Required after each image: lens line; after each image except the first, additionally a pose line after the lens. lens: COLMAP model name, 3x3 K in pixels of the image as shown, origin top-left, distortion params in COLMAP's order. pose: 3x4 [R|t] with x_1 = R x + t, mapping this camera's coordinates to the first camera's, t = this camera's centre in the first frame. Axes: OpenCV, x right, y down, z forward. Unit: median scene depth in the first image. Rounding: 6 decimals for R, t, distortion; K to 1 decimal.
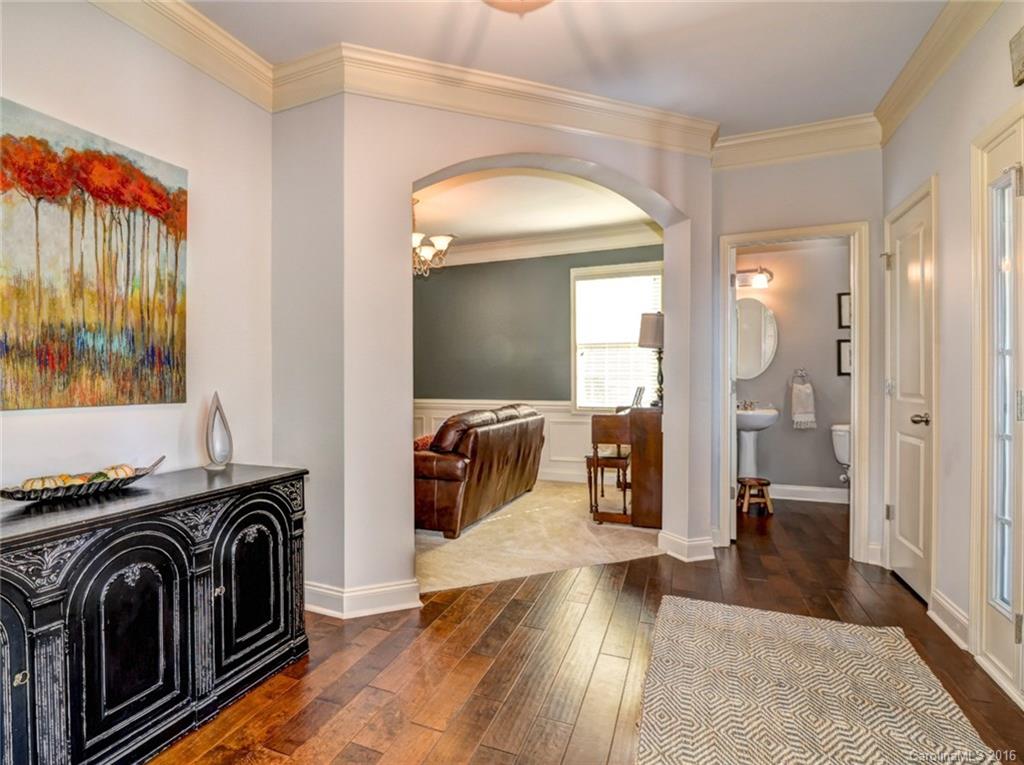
lens RADIAL K [[465.5, 0, 512.0], [0, 465.5, 382.5], [0, 0, 1]] dist [-0.000634, -0.000073]
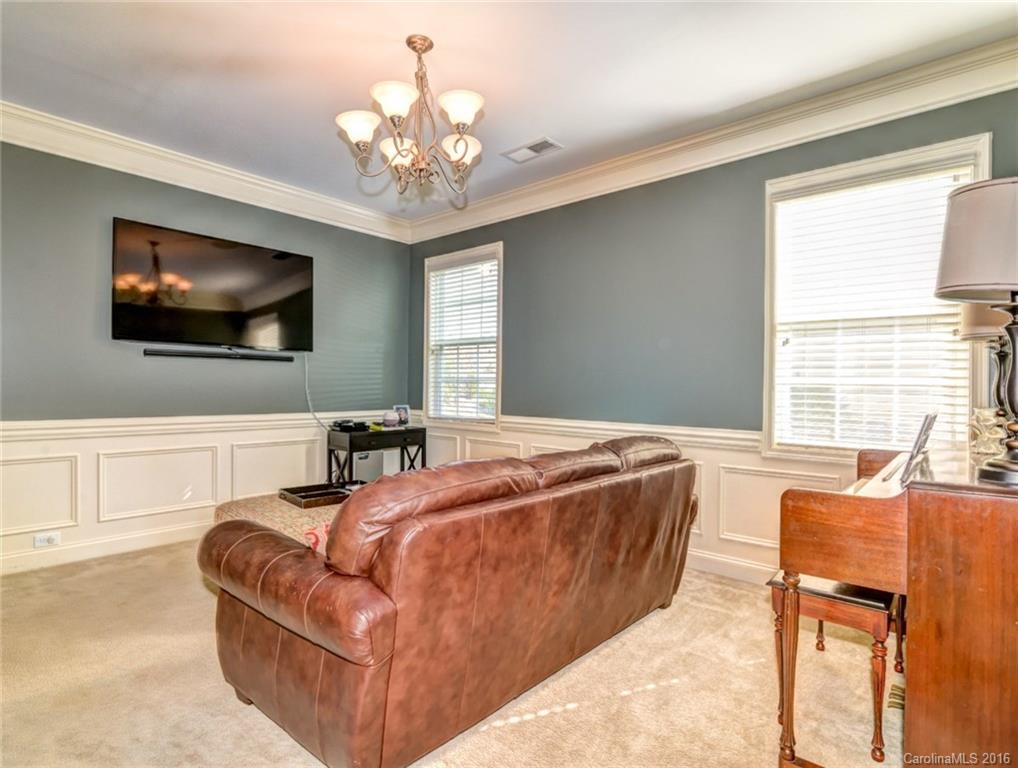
lens RADIAL K [[546.4, 0, 521.0], [0, 546.4, 391.1], [0, 0, 1]] dist [-0.014829, -0.000438]
pose [[0.942501, 0.018171, -0.333710, 0.084880], [-0.018824, 0.999822, 0.001278, -0.002287], [0.333674, 0.005077, 0.942675, 0.372688]]
